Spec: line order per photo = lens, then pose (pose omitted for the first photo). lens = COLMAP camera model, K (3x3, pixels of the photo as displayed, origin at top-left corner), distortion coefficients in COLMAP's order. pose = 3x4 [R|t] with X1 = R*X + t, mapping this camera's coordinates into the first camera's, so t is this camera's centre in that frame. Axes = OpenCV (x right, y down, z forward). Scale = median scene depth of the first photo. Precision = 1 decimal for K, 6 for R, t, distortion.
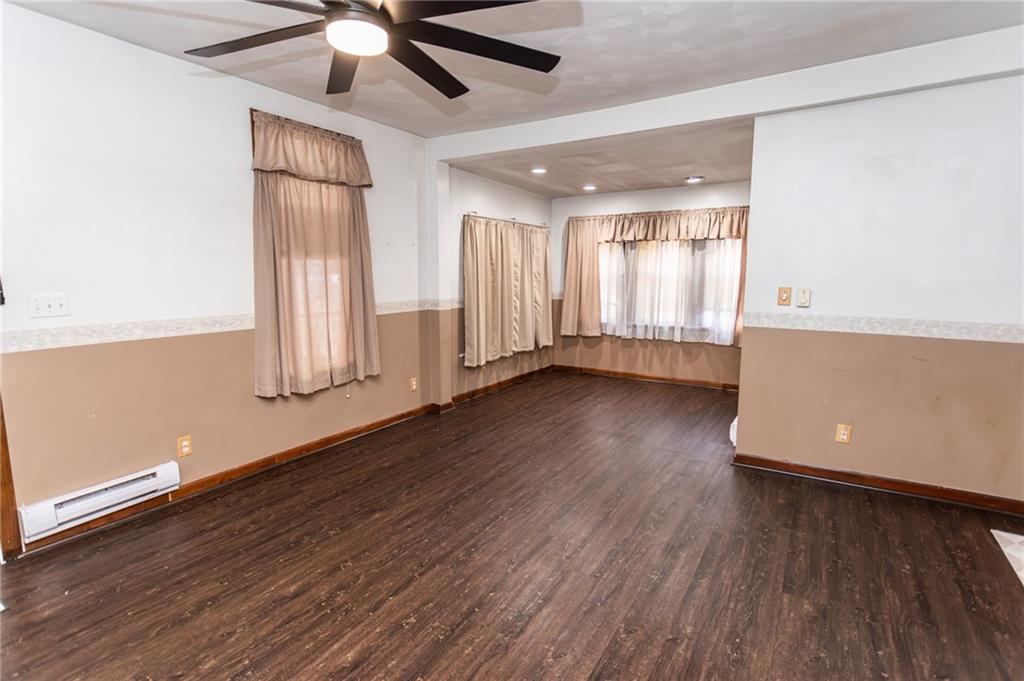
lens RADIAL K [[501.5, 0, 512.0], [0, 501.5, 340.5], [0, 0, 1]] dist [0.001885, 0.000017]
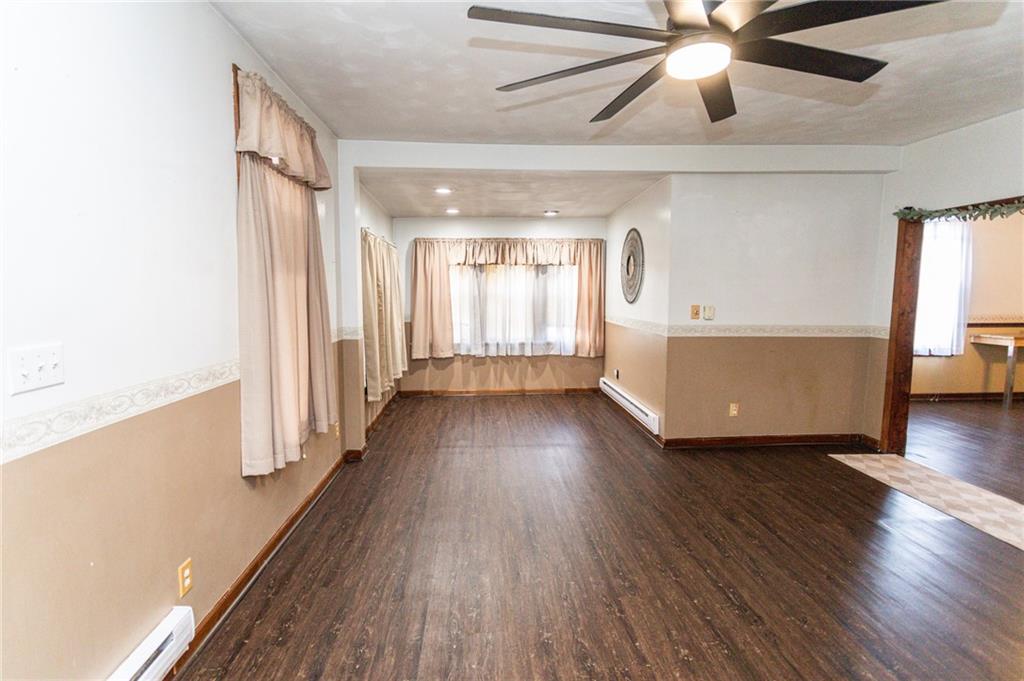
lens RADIAL K [[497.3, 0, 512.0], [0, 497.3, 340.5], [0, 0, 1]] dist [0.000644, 0.000365]
pose [[0.812067, -0.060345, 0.580436, -0.330958], [0.083191, 0.996451, -0.012794, -0.020293], [-0.577604, 0.058677, 0.814205, 0.122966]]
